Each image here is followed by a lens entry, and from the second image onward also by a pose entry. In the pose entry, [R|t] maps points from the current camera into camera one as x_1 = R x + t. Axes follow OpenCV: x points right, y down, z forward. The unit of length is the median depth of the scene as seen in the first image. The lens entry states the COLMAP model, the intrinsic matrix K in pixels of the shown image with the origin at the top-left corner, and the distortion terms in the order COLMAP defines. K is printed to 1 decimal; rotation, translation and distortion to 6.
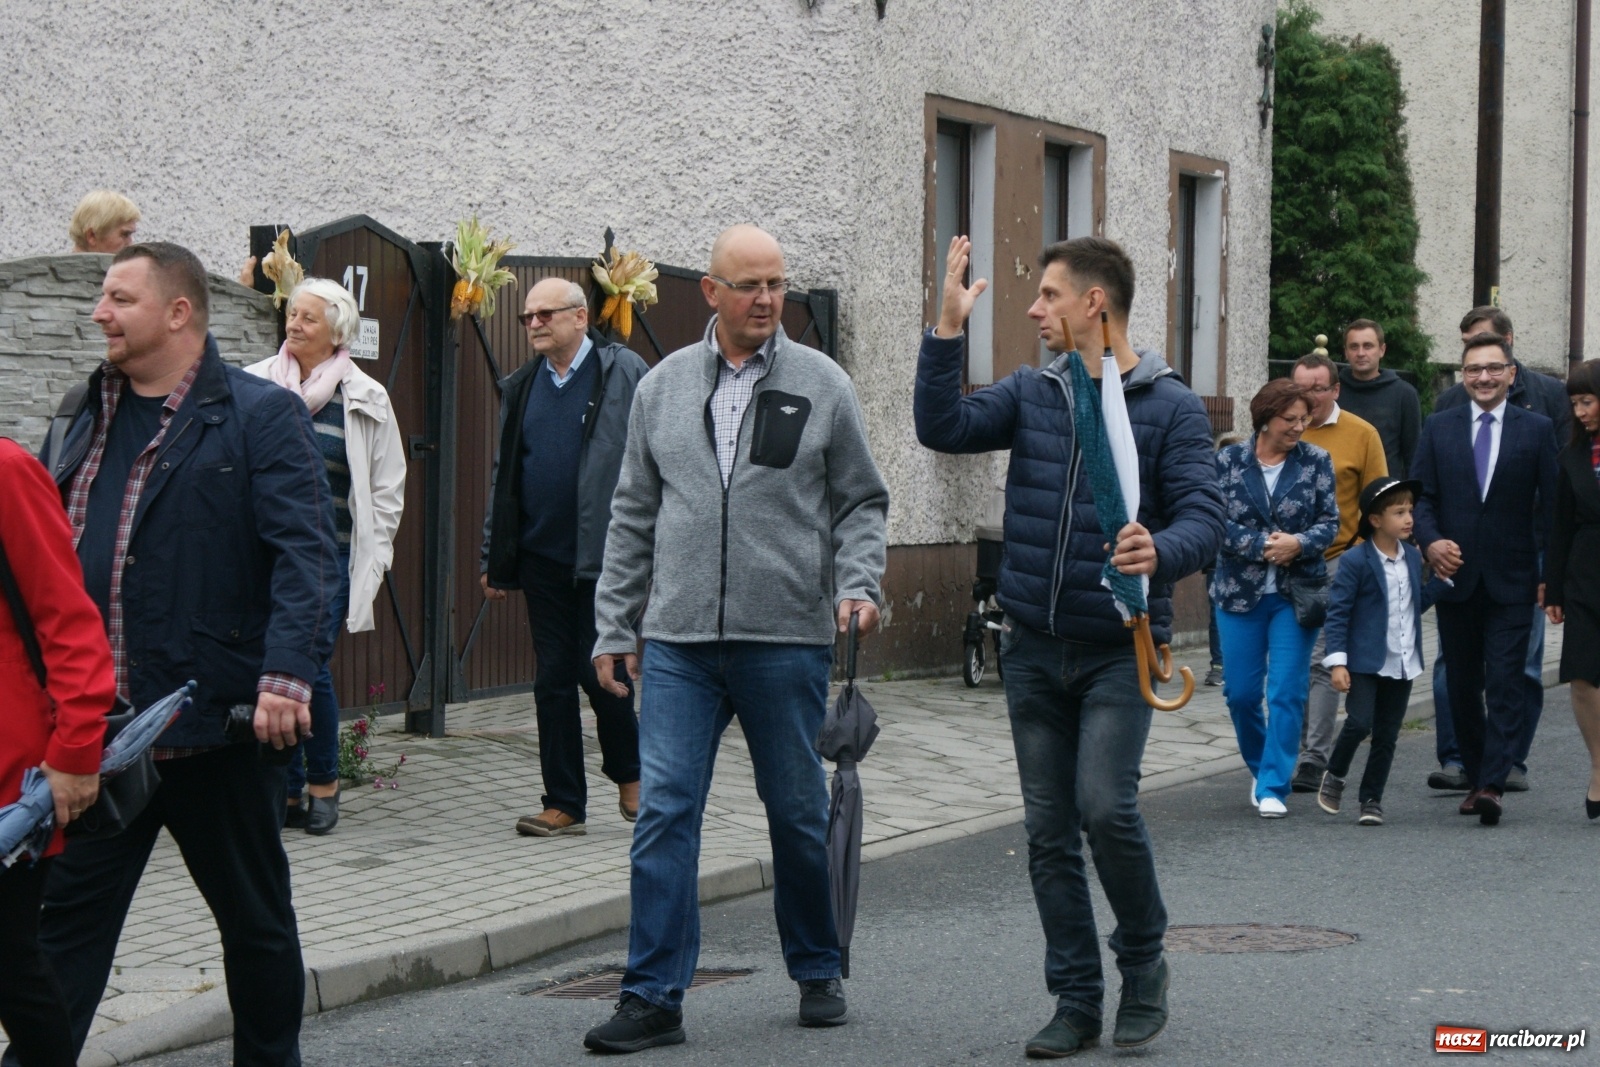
lens RADIAL K [[4540.2, 0, 806.9], [0, 4540.2, 530.4], [0, 0, 1]] dist [0.097538, 0.000000]
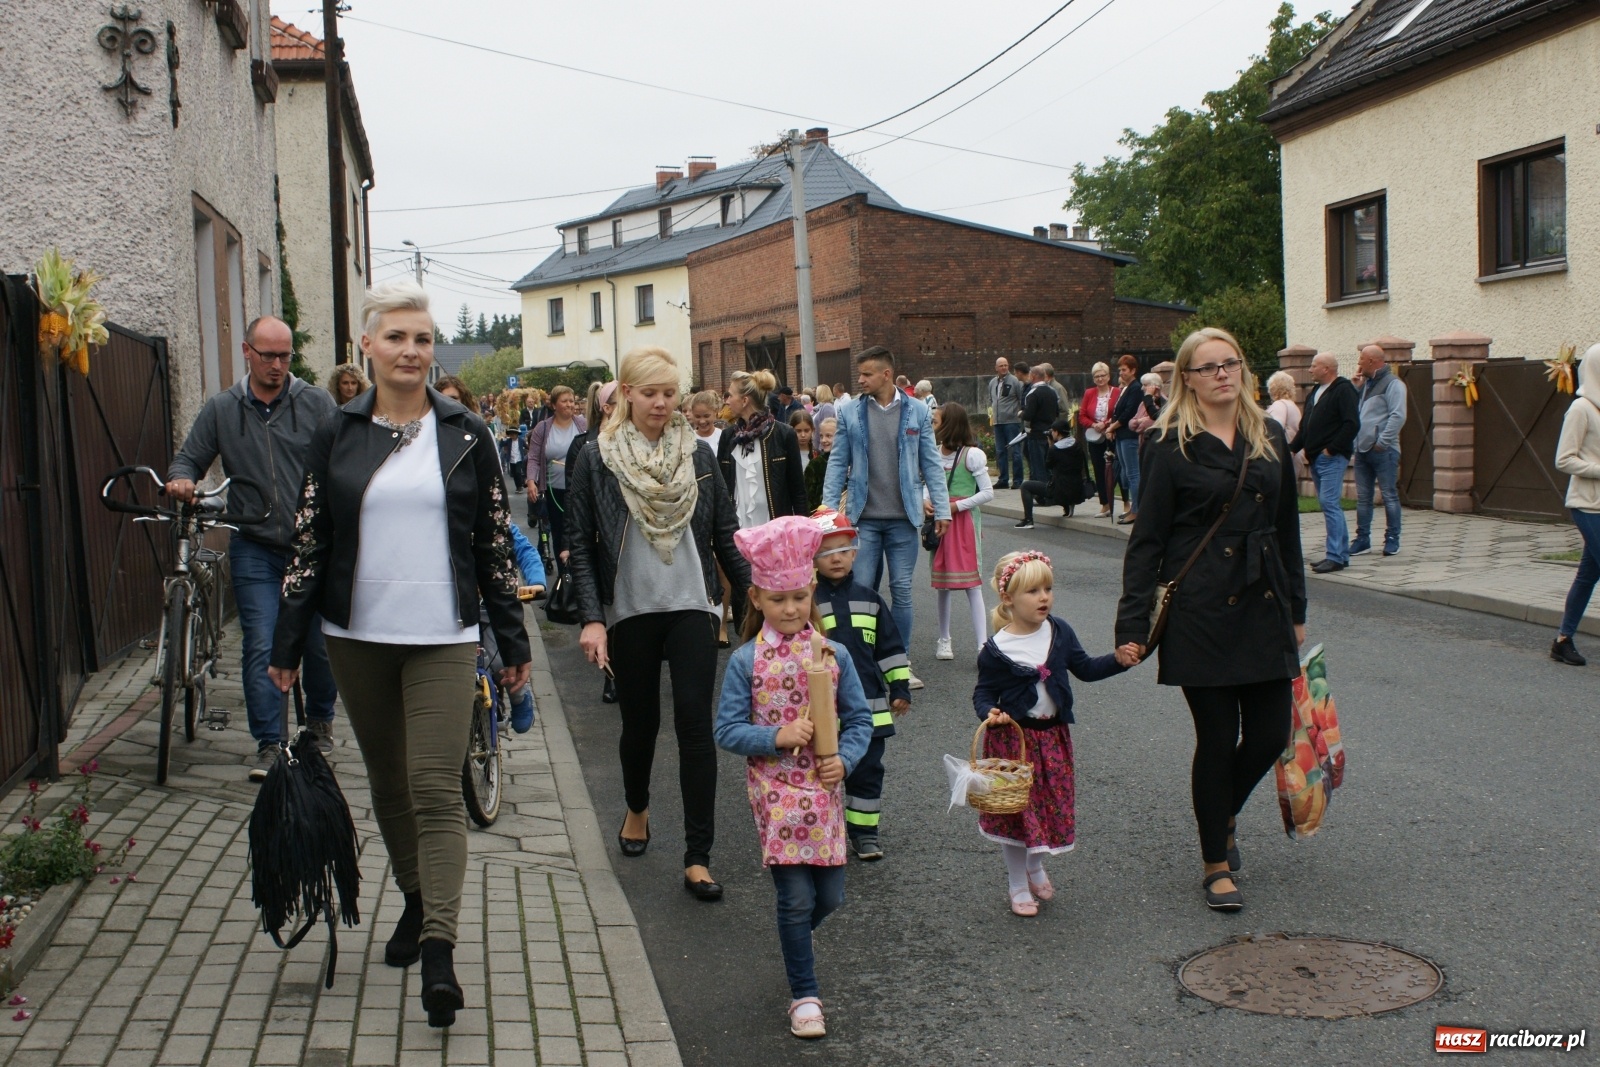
lens RADIAL K [[1977.5, 0, 793.6], [0, 1977.5, 540.6], [0, 0, 1]] dist [-0.047709, 0.000000]
pose [[0.876906, -0.074579, 0.474842, -0.105339], [0.055560, 0.996995, 0.053985, -0.015831], [-0.477441, -0.020957, 0.878414, 0.426973]]
